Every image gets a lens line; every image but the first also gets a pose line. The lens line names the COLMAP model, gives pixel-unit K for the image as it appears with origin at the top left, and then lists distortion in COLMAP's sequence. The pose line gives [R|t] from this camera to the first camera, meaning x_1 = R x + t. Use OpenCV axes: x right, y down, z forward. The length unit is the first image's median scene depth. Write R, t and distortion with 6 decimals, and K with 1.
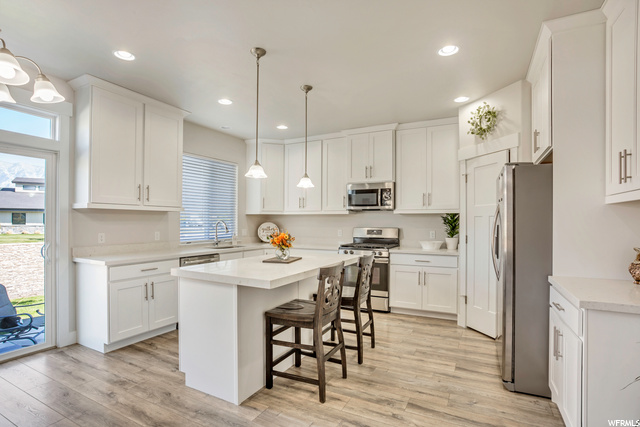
lens RADIAL K [[315.9, 0, 319.7], [0, 315.9, 225.5], [0, 0, 1]] dist [-0.035322, 0.000673]
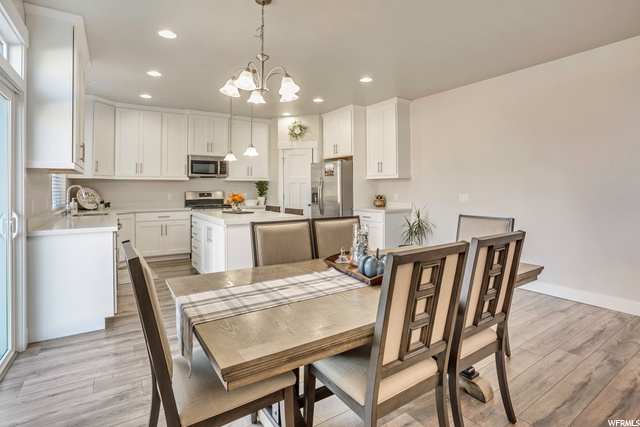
lens RADIAL K [[325.6, 0, 319.7], [0, 325.6, 177.0], [0, 0, 1]] dist [-0.062056, 0.033670]
pose [[0.485504, 0.024618, 0.873888, -0.845013], [0.017351, 0.999135, -0.037786, 0.007419], [-0.874062, 0.033508, 0.484657, -0.009812]]
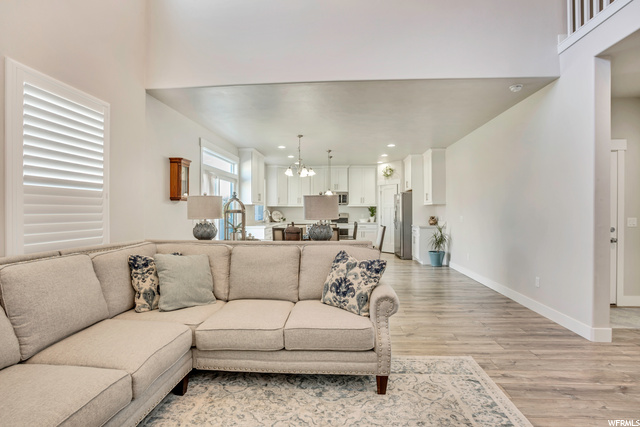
lens RADIAL K [[320.7, 0, 320.0], [0, 320.7, 213.5], [0, 0, 1]] dist [-0.053949, 0.000595]
pose [[0.916723, -0.007579, 0.399452, -0.893352], [0.009969, 0.999943, -0.003906, 0.019587], [-0.399399, 0.007562, 0.916746, -1.027966]]
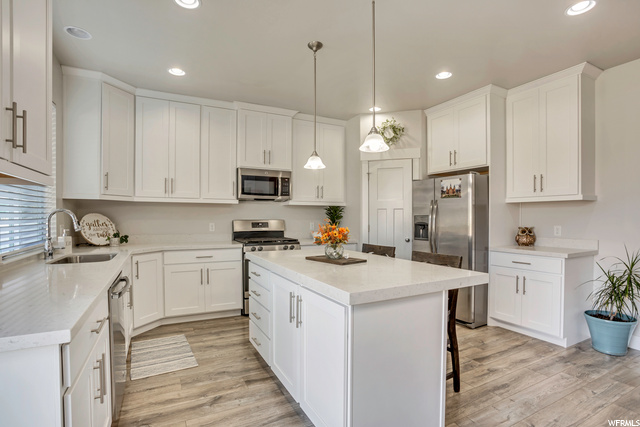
lens RADIAL K [[320.7, 0, 320.0], [0, 320.7, 213.5], [0, 0, 1]] dist [-0.053949, 0.000595]
pose [[0.568543, 0.006839, 0.822625, -0.553630], [0.009957, 0.999835, -0.015194, 0.005031], [-0.822593, 0.016830, 0.568381, 0.411787]]
